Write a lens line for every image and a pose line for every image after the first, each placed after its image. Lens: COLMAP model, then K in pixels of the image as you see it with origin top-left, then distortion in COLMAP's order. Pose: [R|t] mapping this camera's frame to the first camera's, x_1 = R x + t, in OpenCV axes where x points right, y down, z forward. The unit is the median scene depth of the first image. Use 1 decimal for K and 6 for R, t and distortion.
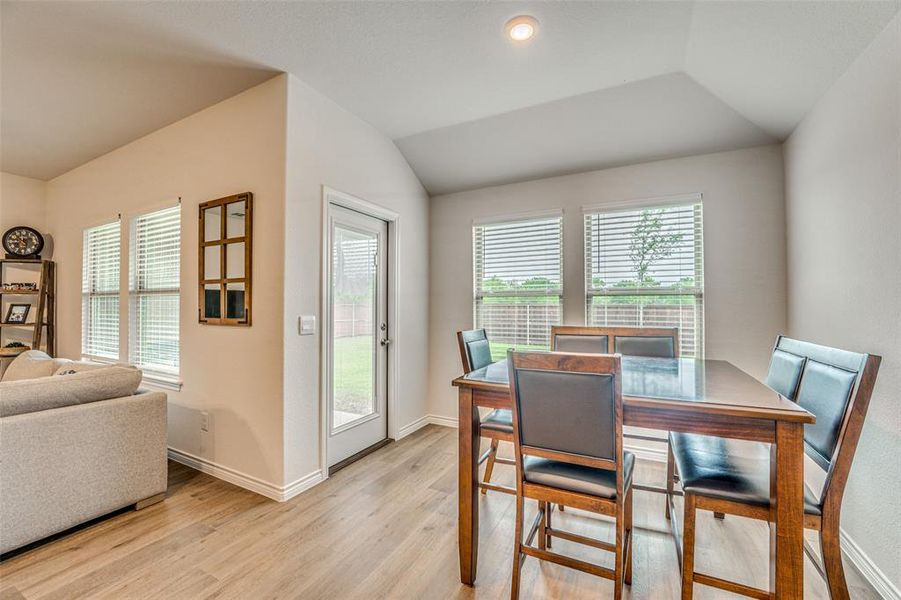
lens RADIAL K [[371.4, 0, 453.0], [0, 371.4, 300.2], [0, 0, 1]] dist [-0.033648, 0.005149]
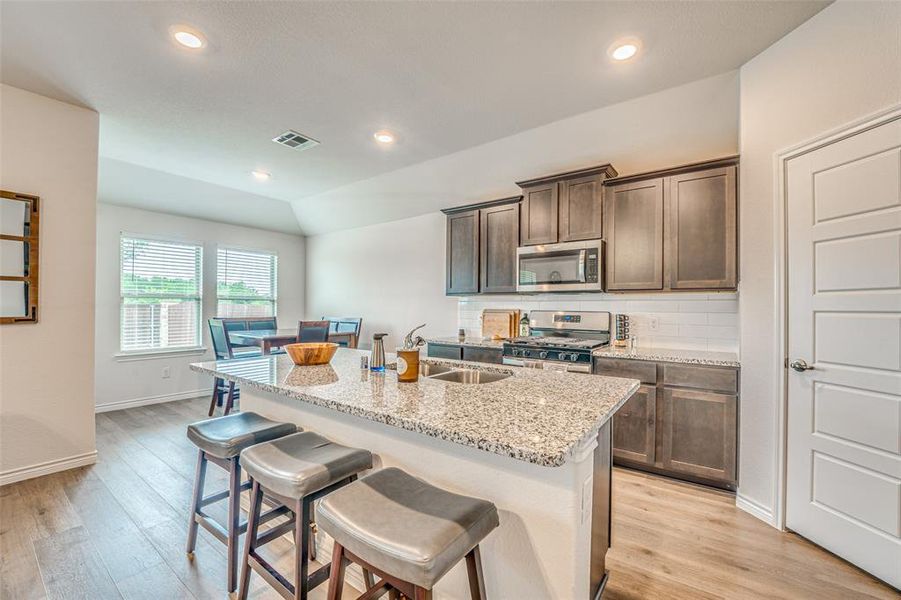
lens RADIAL K [[366.7, 0, 452.1], [0, 366.7, 306.4], [0, 0, 1]] dist [-0.031549, 0.000128]
pose [[0.149754, 0.002970, 0.988719, -1.236774], [-0.023571, 0.999722, 0.000567, -0.006681], [-0.988442, -0.023390, 0.149783, -0.303827]]
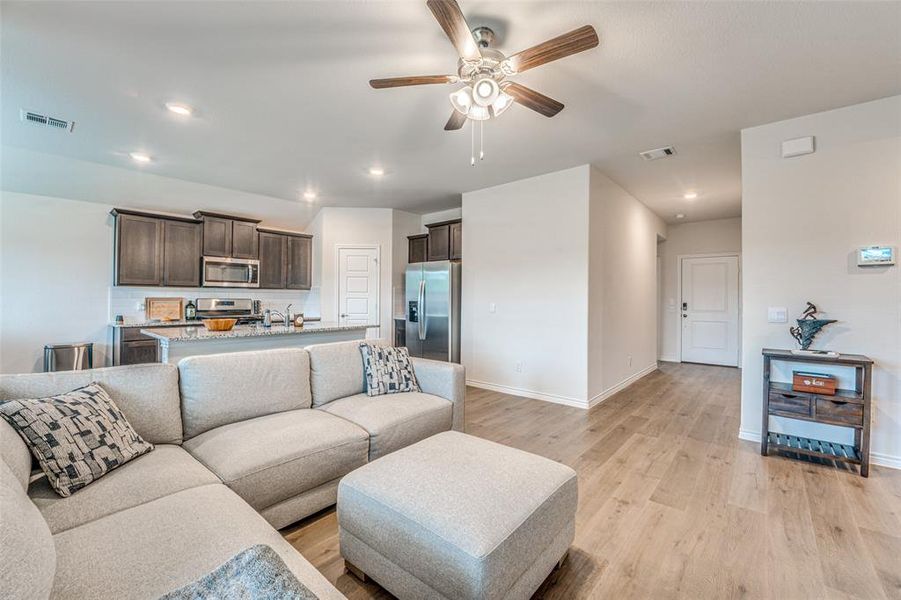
lens RADIAL K [[371.4, 0, 453.0], [0, 371.4, 300.2], [0, 0, 1]] dist [-0.033648, 0.005149]
pose [[-0.973519, -0.008457, 0.228450, -1.630660], [-0.012079, 0.999822, -0.014463, 0.023553], [-0.228287, -0.016840, -0.973448, 1.189946]]
